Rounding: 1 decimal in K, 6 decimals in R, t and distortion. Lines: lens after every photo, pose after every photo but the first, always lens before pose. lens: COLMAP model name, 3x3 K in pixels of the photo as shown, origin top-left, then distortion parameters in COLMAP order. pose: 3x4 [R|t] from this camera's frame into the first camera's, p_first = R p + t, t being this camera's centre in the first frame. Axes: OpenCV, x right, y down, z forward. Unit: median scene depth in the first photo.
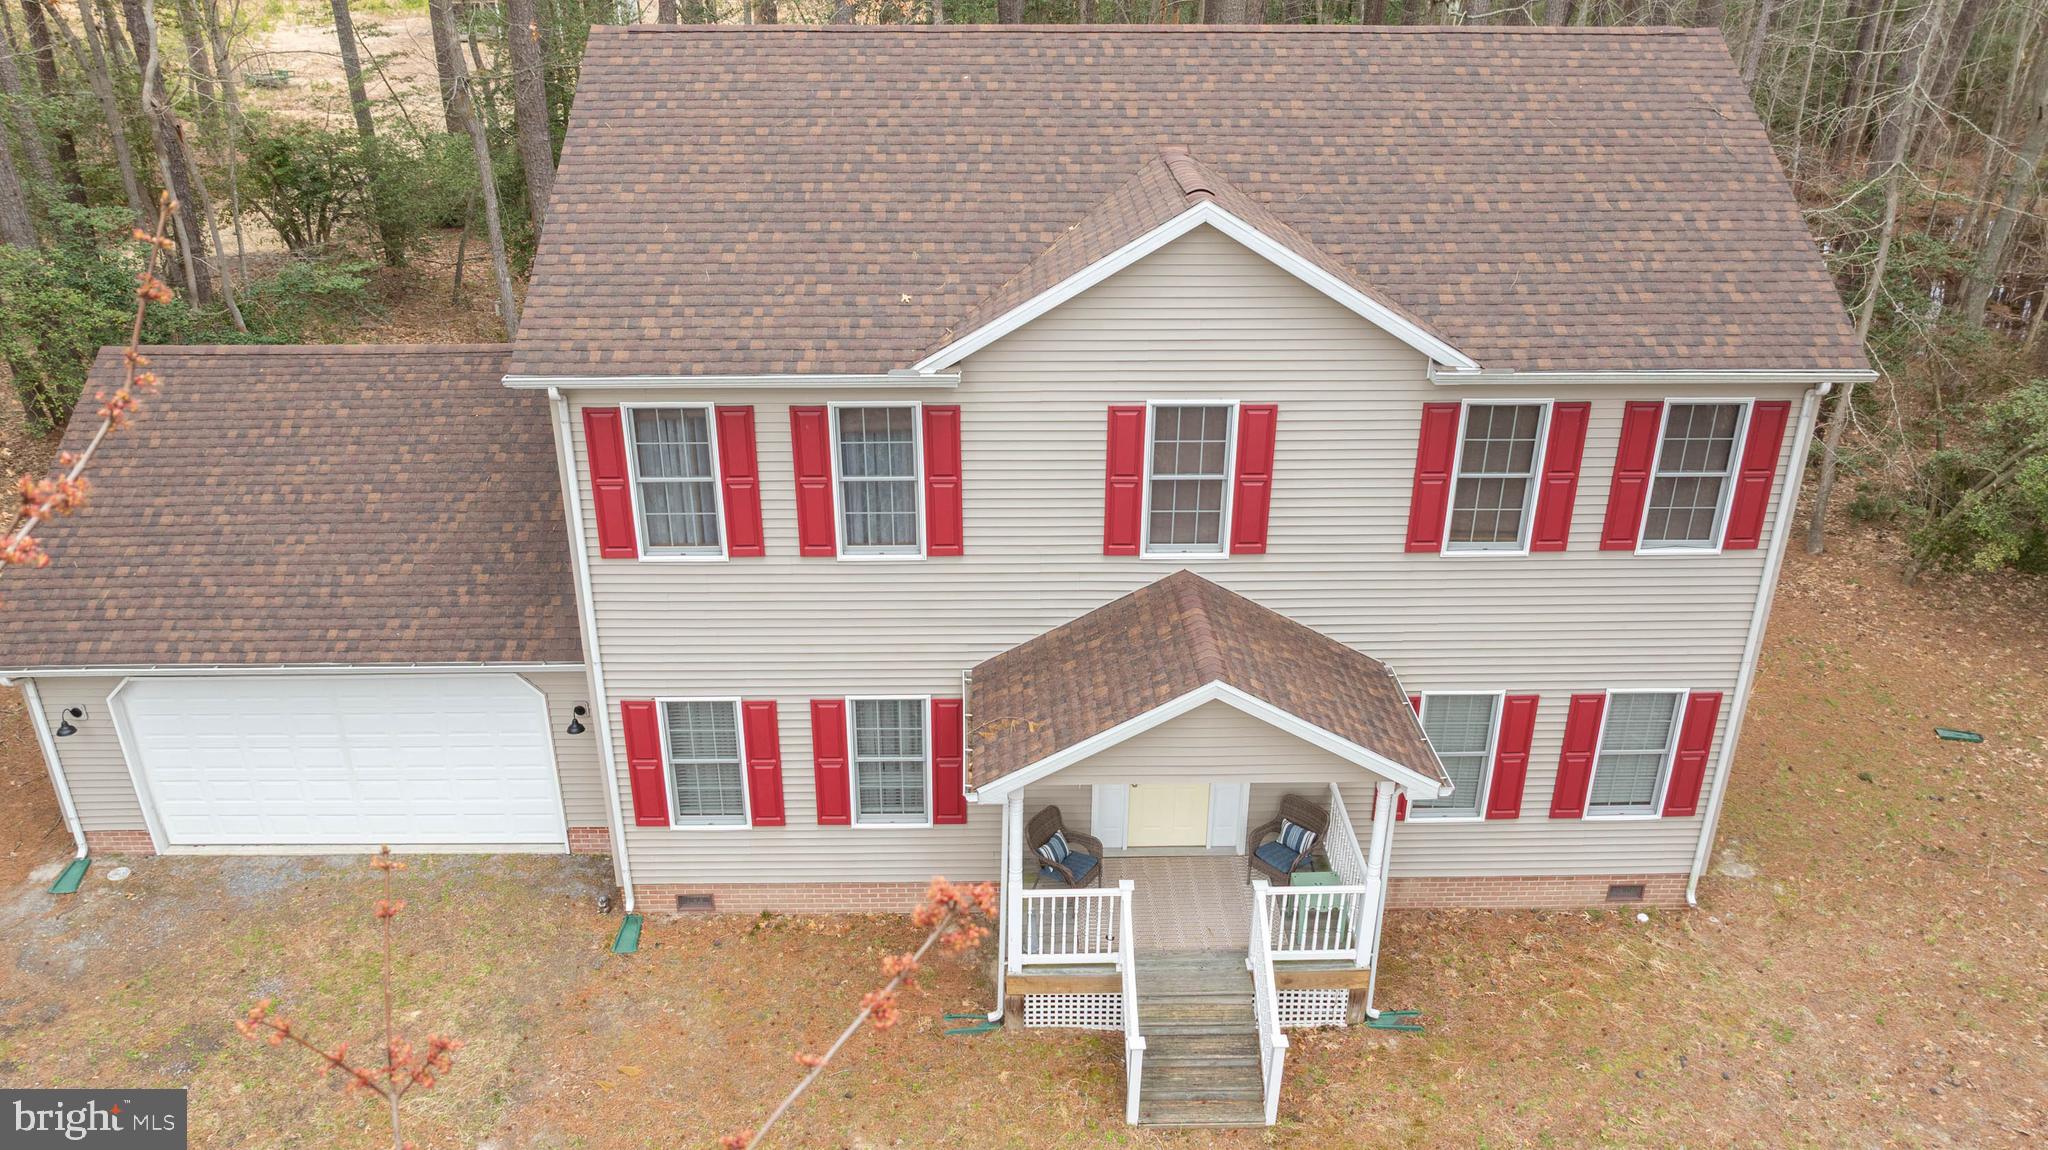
lens RADIAL K [[1498.2, 0, 986.0], [0, 1498.2, 575.4], [0, 0, 1]] dist [-0.025153, 0.000199]
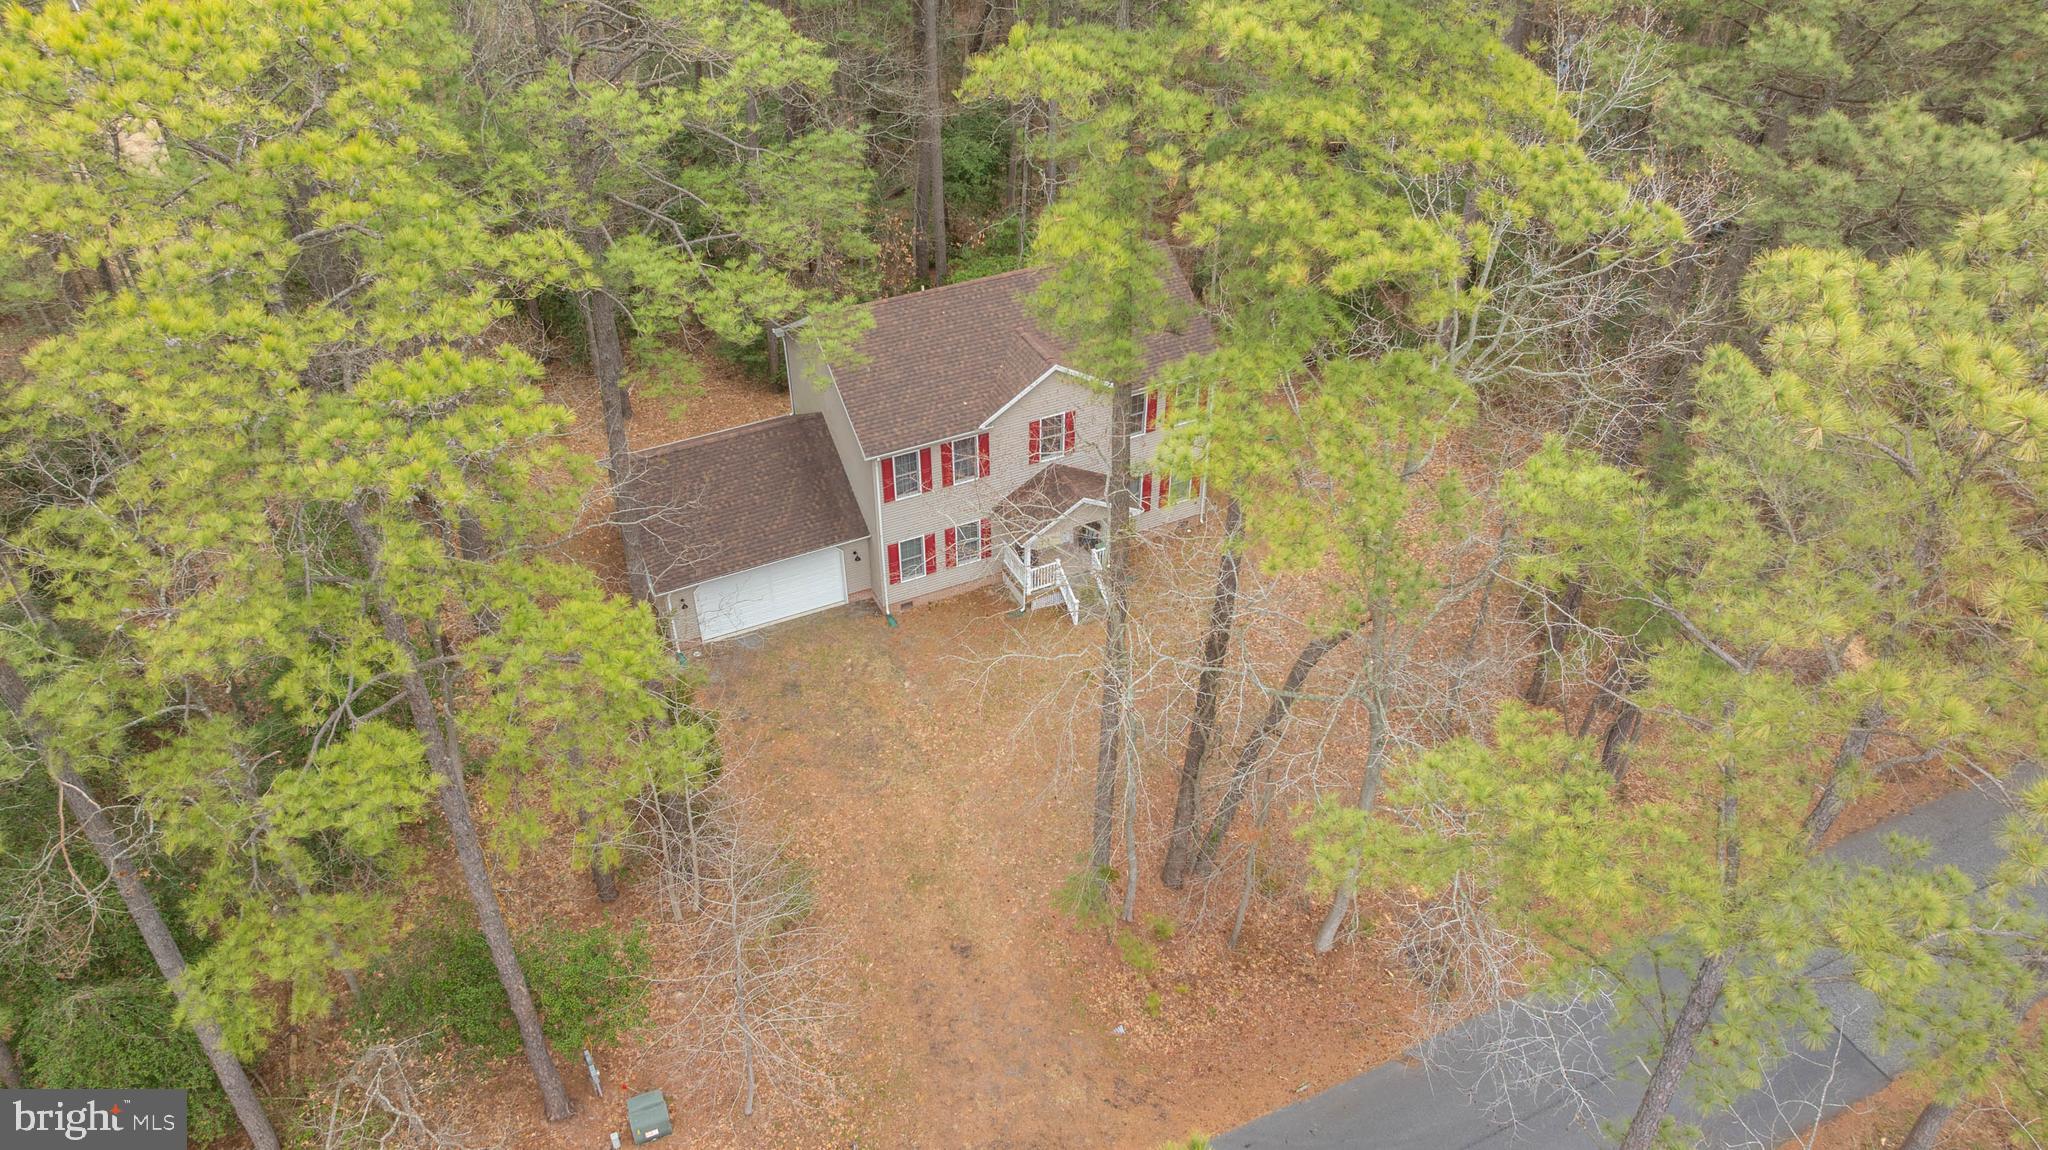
lens RADIAL K [[1498.2, 0, 986.0], [0, 1498.2, 575.4], [0, 0, 1]] dist [-0.025153, 0.000199]
pose [[0.908964, -0.258303, 0.327205, -1.110973], [0.183546, 0.952706, 0.242203, -0.577184], [-0.374292, -0.160097, 0.913386, -1.922683]]
